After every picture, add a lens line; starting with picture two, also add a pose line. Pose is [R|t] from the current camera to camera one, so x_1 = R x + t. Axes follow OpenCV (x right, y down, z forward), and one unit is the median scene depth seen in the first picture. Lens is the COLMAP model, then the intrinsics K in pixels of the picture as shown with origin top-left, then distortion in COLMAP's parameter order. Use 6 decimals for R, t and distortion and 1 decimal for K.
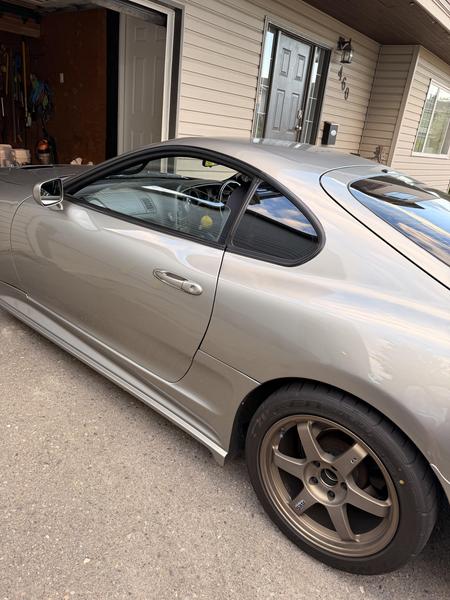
lens RADIAL K [[424.6, 0, 225.0], [0, 424.6, 297.8], [0, 0, 1]] dist [-0.001617, -0.002007]
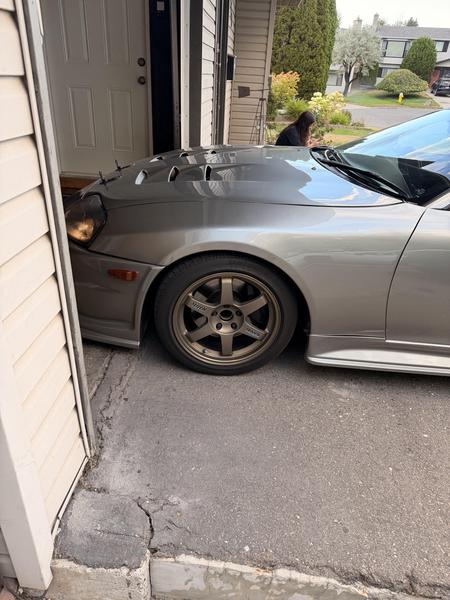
lens RADIAL K [[420.9, 0, 227.3], [0, 420.9, 304.4], [0, 0, 1]] dist [-0.004442, -0.004684]
pose [[0.806307, -0.337625, 0.485674, -0.429936], [0.245072, 0.937987, 0.245194, -0.135546], [-0.538340, -0.078677, 0.839047, 0.195327]]
